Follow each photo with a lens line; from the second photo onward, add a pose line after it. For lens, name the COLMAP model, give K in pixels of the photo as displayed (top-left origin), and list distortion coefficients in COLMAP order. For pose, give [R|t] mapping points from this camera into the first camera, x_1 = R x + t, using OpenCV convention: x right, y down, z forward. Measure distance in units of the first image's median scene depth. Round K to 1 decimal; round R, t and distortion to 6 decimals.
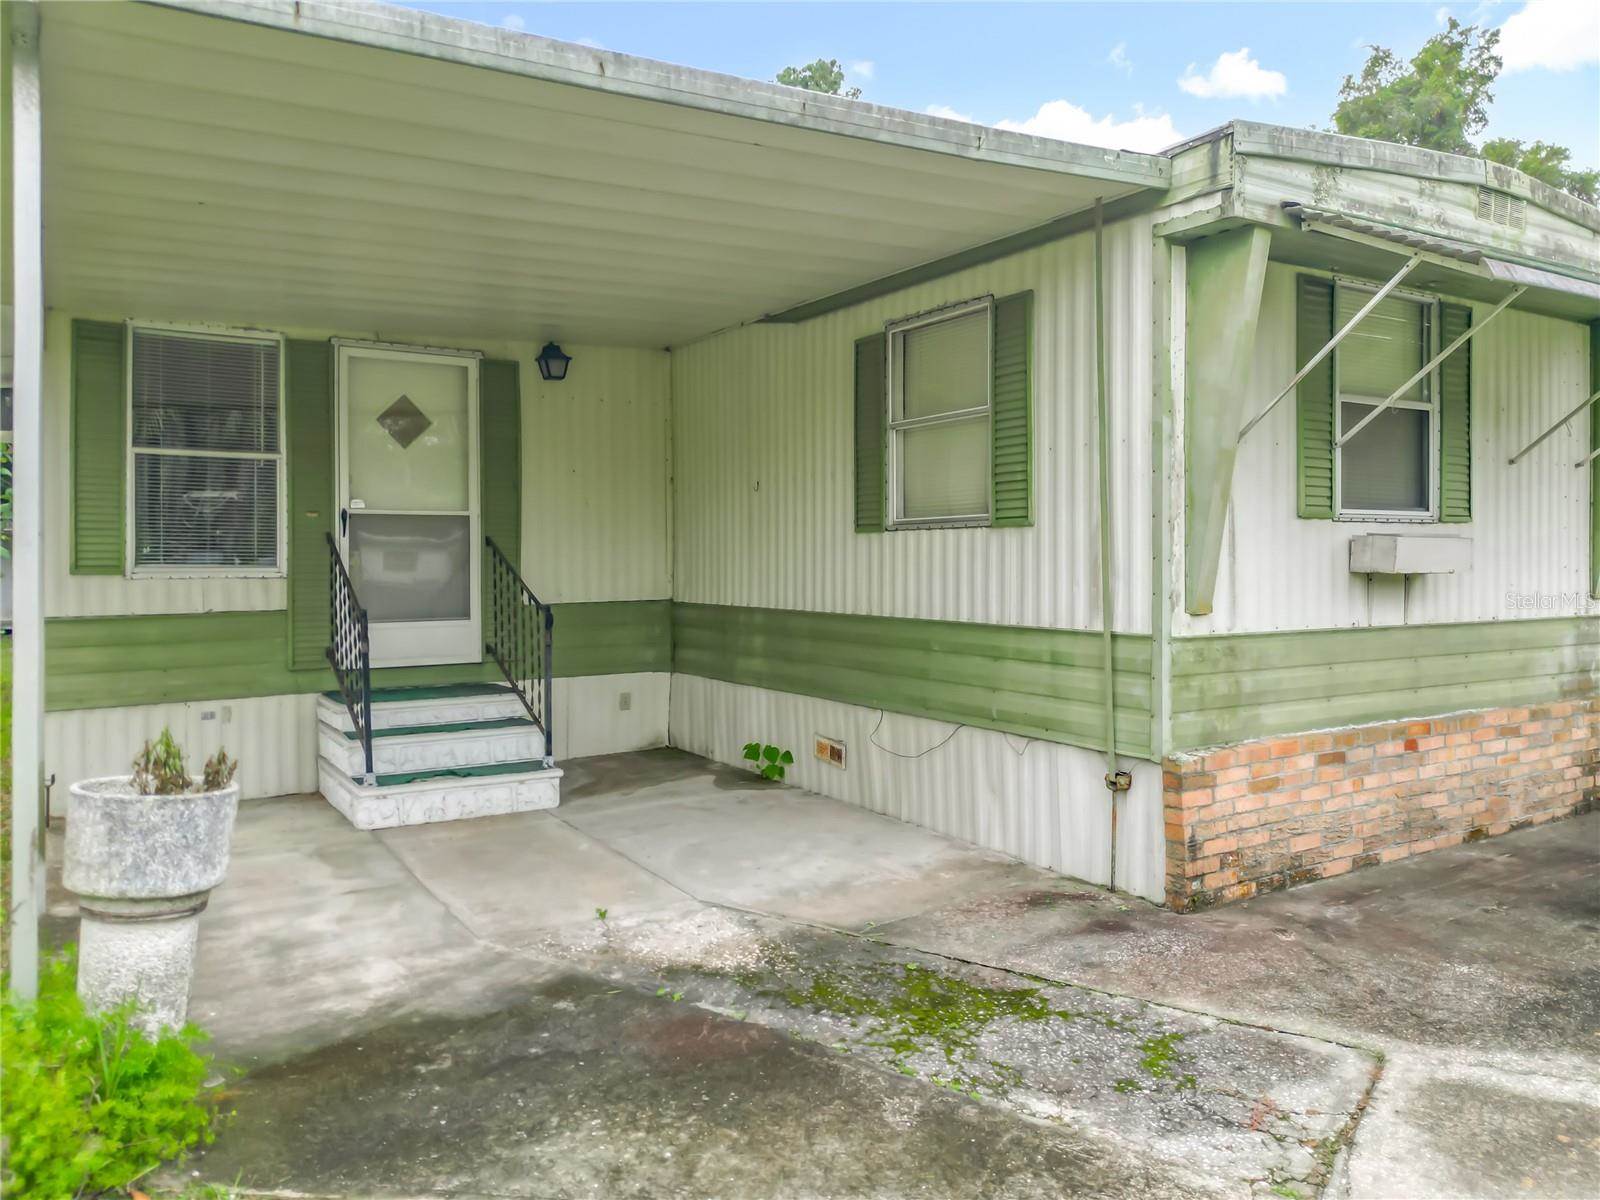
lens RADIAL K [[1135.8, 0, 798.1], [0, 1135.8, 561.8], [0, 0, 1]] dist [0.054257, 0.001184]
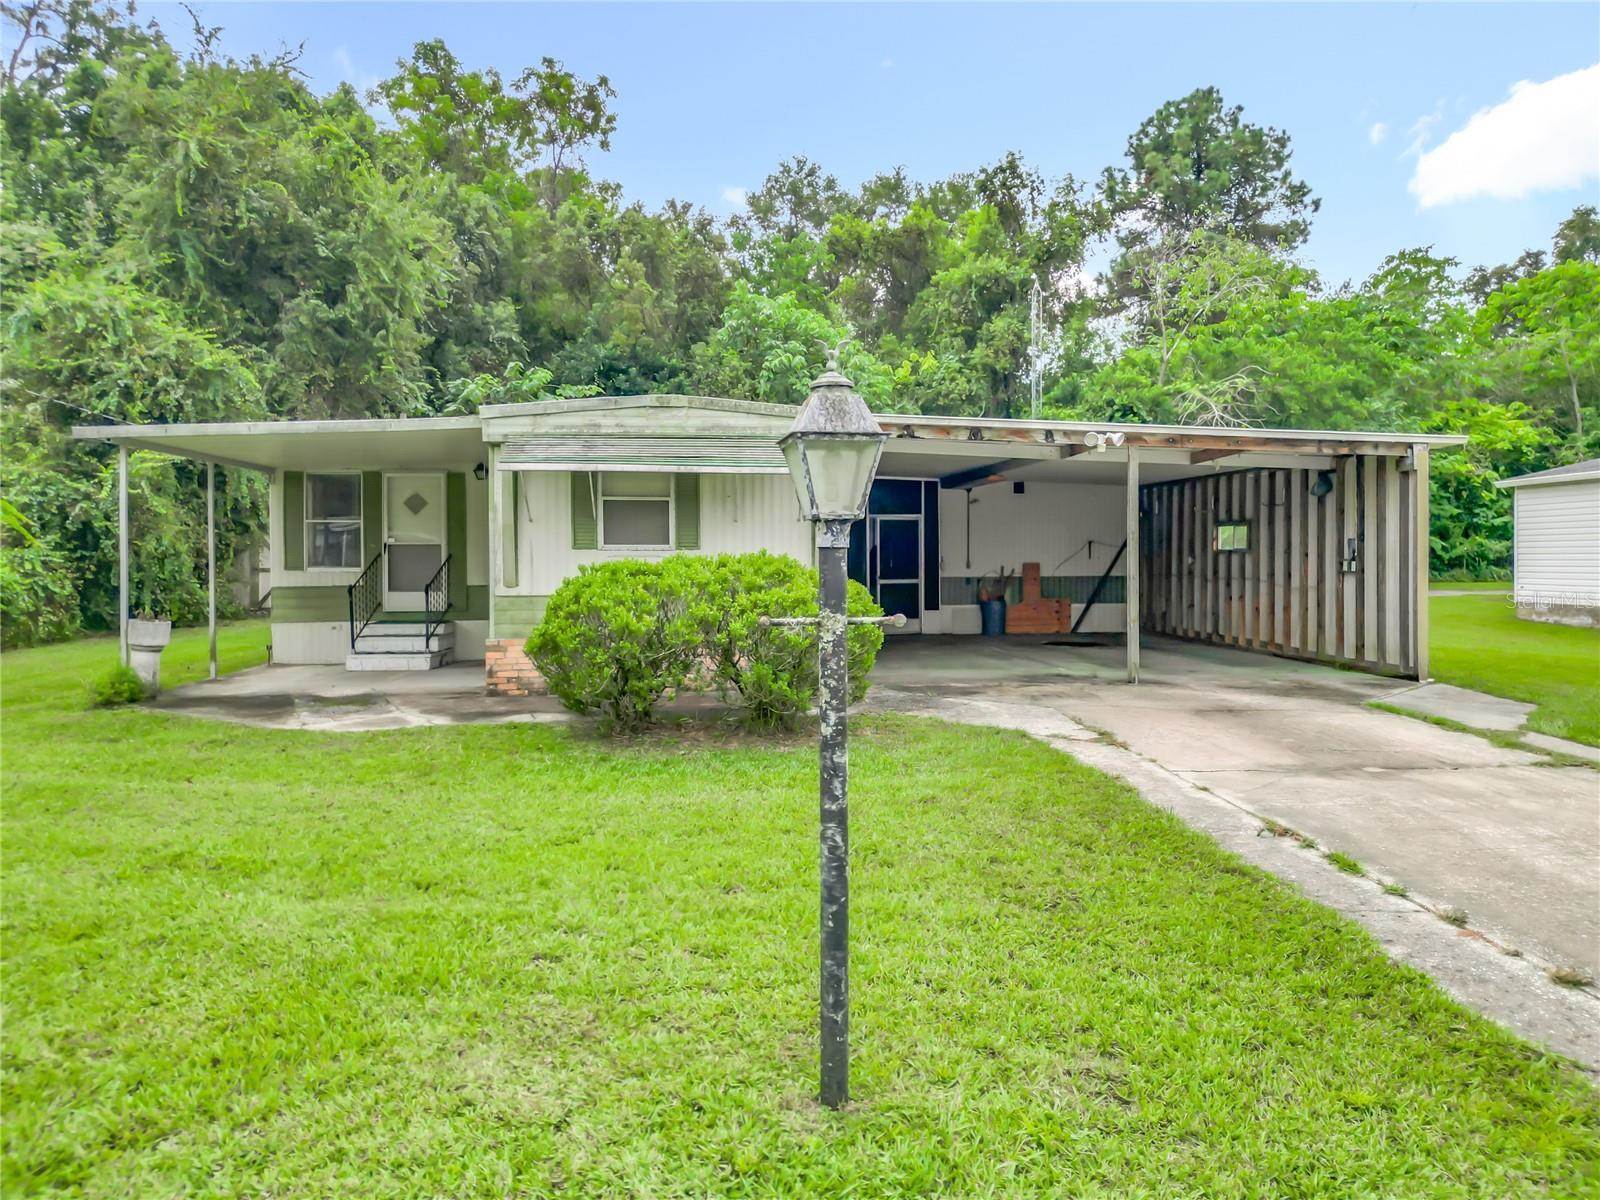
lens RADIAL K [[1135.8, 0, 798.1], [0, 1135.8, 561.8], [0, 0, 1]] dist [0.054257, 0.001184]
pose [[0.882966, 0.001056, -0.469436, 1.595457], [-0.001547, 0.999999, -0.000659, -0.007670], [0.469434, 0.001308, 0.882966, -0.731652]]
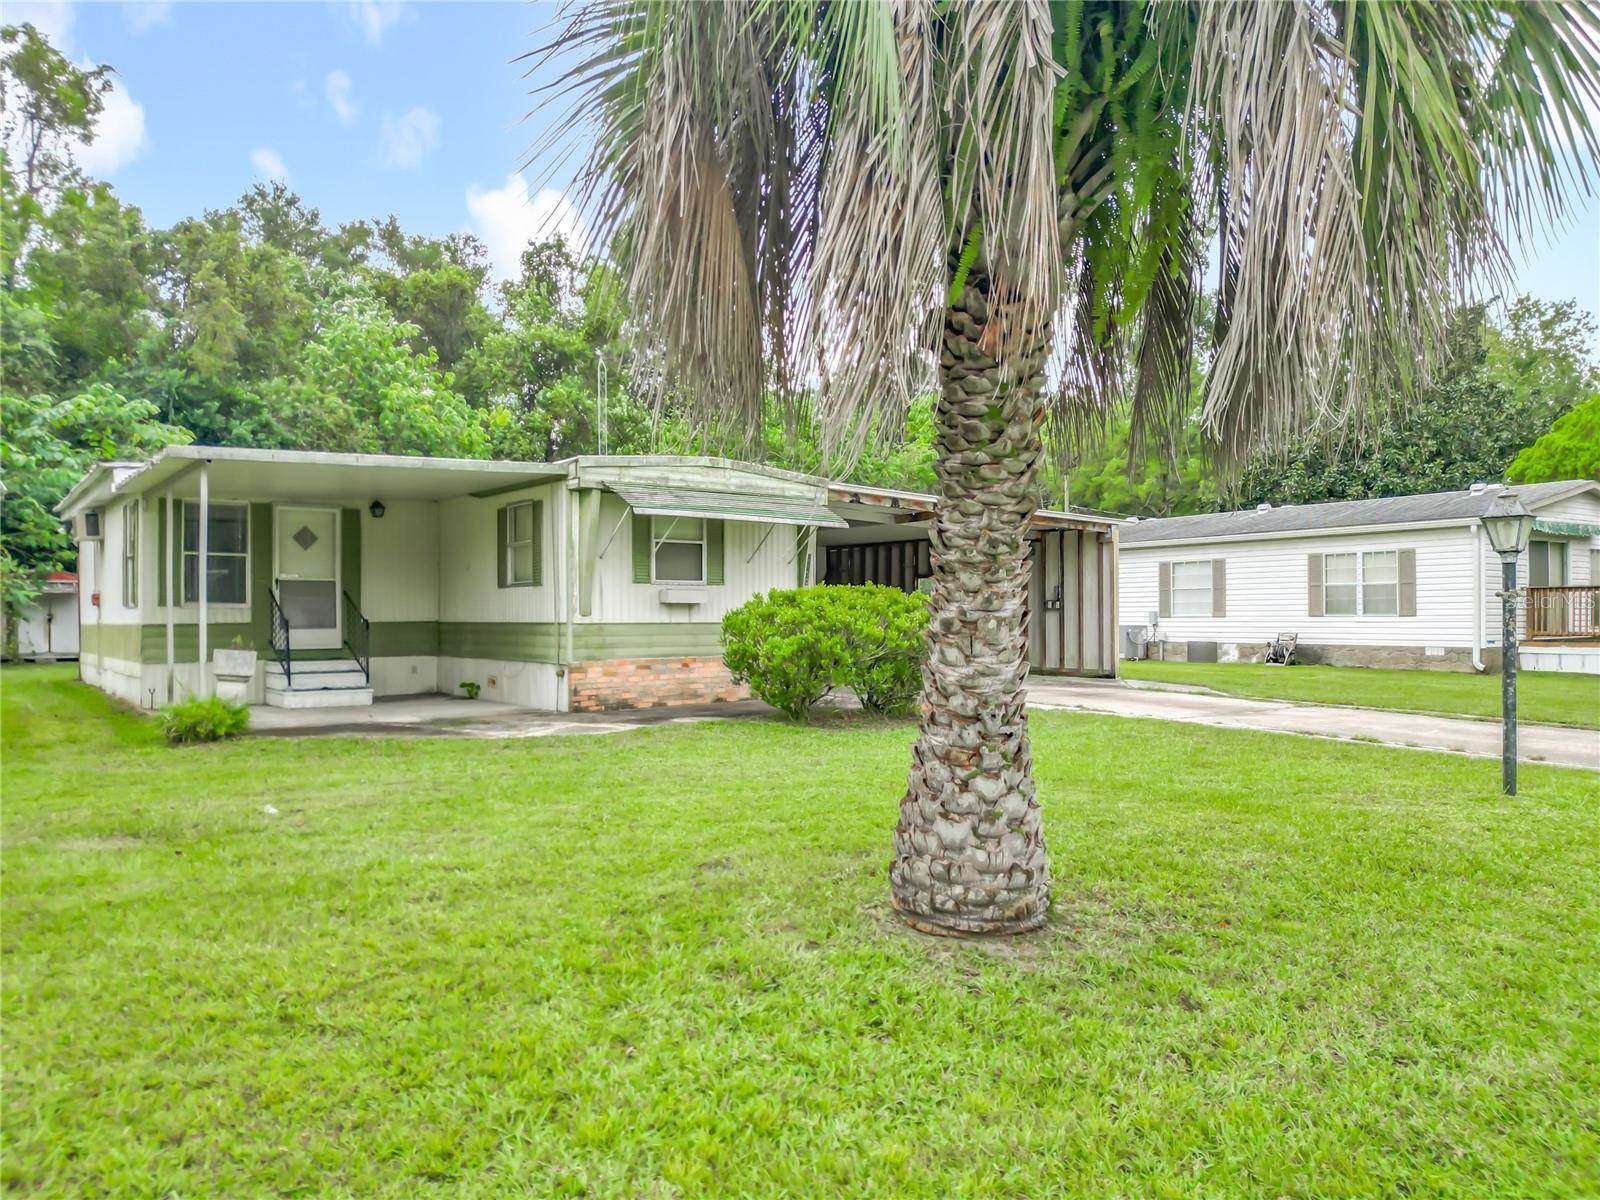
lens RADIAL K [[1125.0, 0, 799.4], [0, 1125.0, 614.2], [0, 0, 1]] dist [0.088614, -0.149441]
pose [[0.997252, -0.000863, 0.074075, 0.509556], [0.001470, 0.999966, -0.008138, 0.049508], [-0.074065, 0.008225, 0.997219, -1.444913]]
